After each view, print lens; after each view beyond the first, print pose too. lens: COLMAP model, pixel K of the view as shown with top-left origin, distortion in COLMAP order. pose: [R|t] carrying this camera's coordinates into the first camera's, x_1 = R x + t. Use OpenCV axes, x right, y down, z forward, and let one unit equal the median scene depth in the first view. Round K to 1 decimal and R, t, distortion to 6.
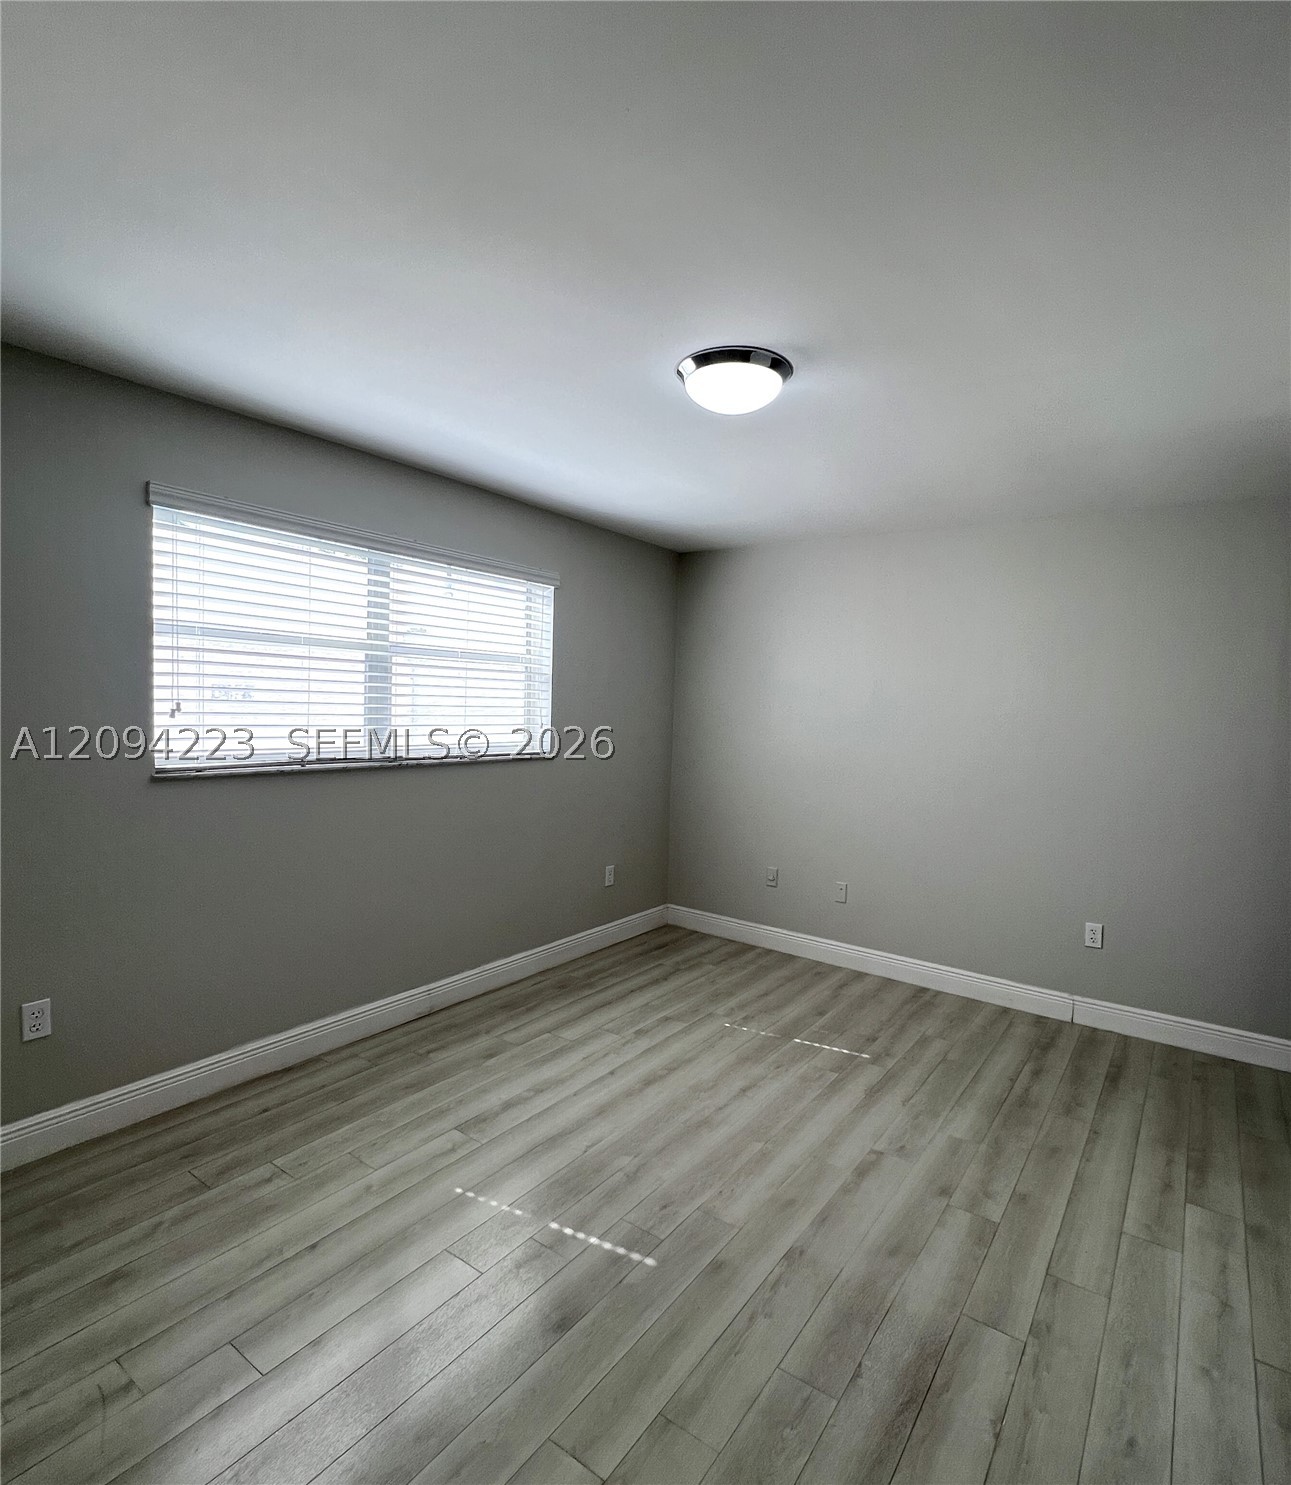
lens RADIAL K [[832.1, 0, 648.0], [0, 832.1, 744.5], [0, 0, 1]] dist [0.002417, -0.002562]
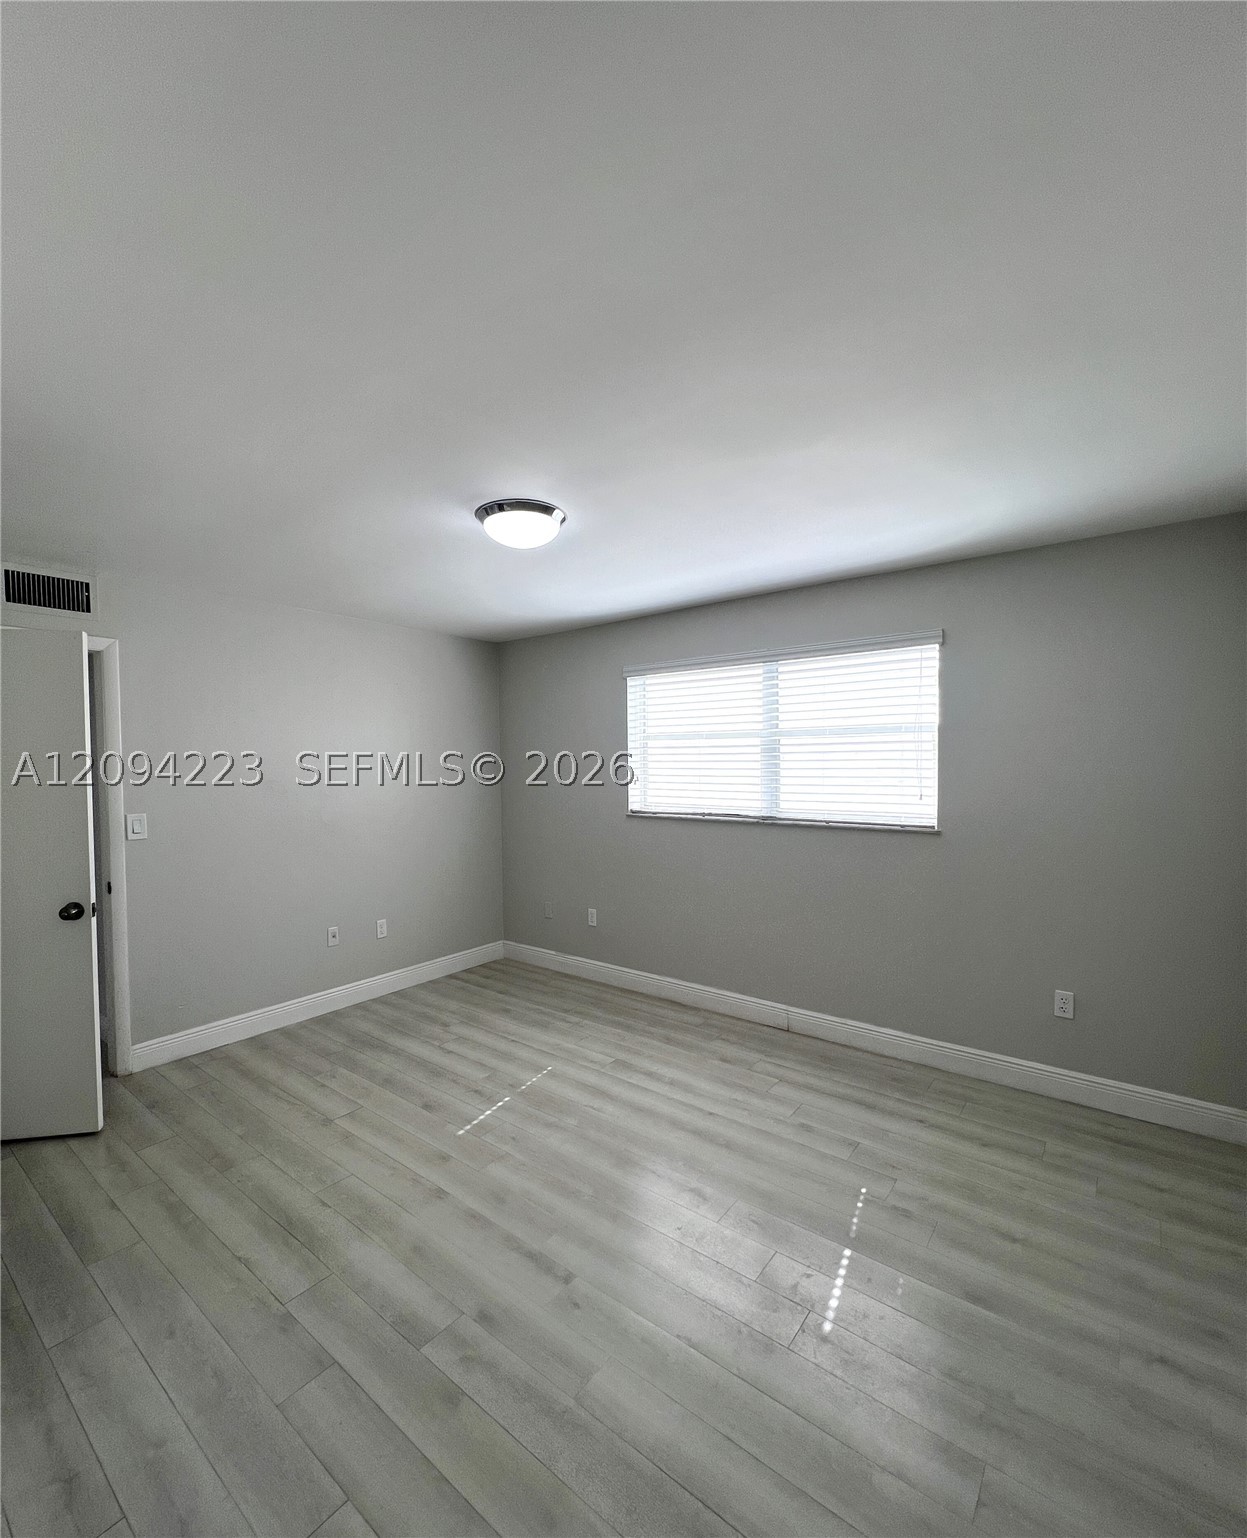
lens RADIAL K [[681.4, 0, 622.1], [0, 681.4, 777.1], [0, 0, 1]] dist [-0.003827, 0.000201]
pose [[-0.089290, -0.012139, -0.995932, 1.004128], [-0.043500, 0.999019, -0.008277, -0.035856], [0.995055, 0.042583, -0.089731, 1.112260]]
